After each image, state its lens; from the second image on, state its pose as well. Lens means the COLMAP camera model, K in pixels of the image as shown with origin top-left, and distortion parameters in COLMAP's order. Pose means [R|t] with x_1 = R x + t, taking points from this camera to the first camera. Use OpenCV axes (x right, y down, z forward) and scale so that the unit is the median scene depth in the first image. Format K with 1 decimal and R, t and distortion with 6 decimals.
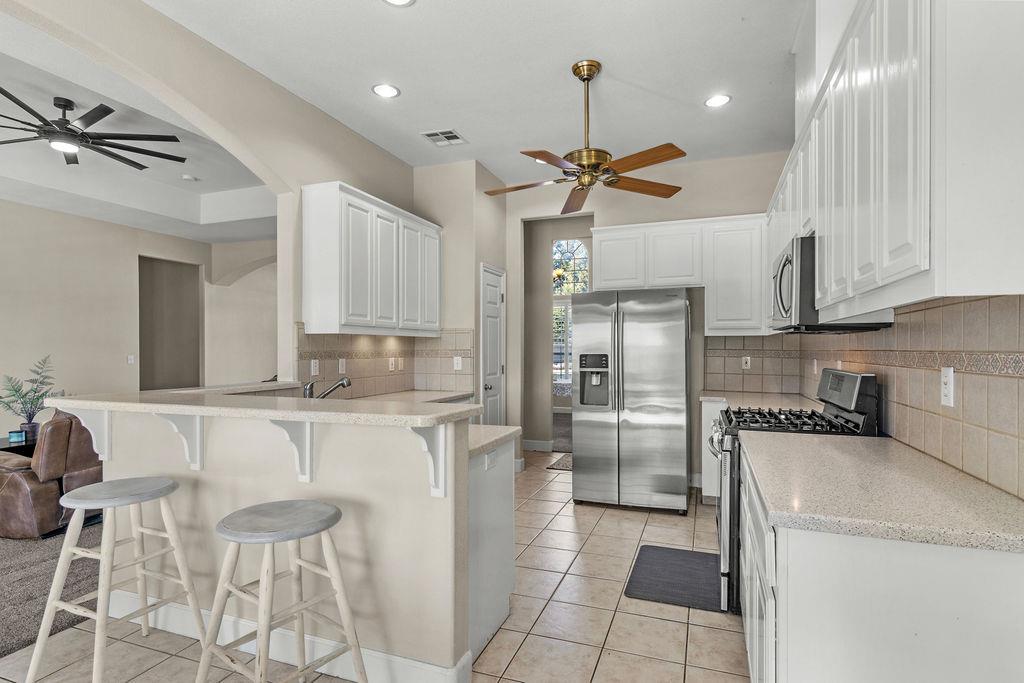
lens RADIAL K [[519.5, 0, 512.3], [0, 519.5, 352.2], [0, 0, 1]] dist [0.001659, 0.000411]
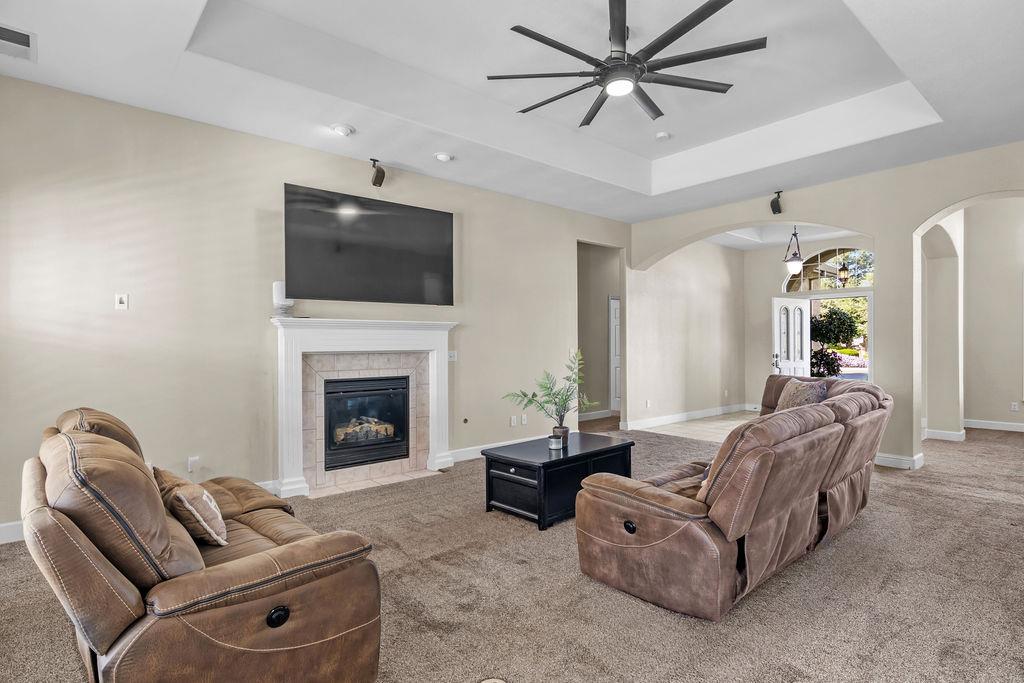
lens RADIAL K [[521.4, 0, 512.0], [0, 521.4, 341.5], [0, 0, 1]] dist [0.000544, 0.000039]
pose [[0.874623, -0.007466, -0.484746, -0.580517], [0.003493, 0.999953, -0.009099, 0.002410], [0.484791, 0.006265, 0.874608, 0.205938]]
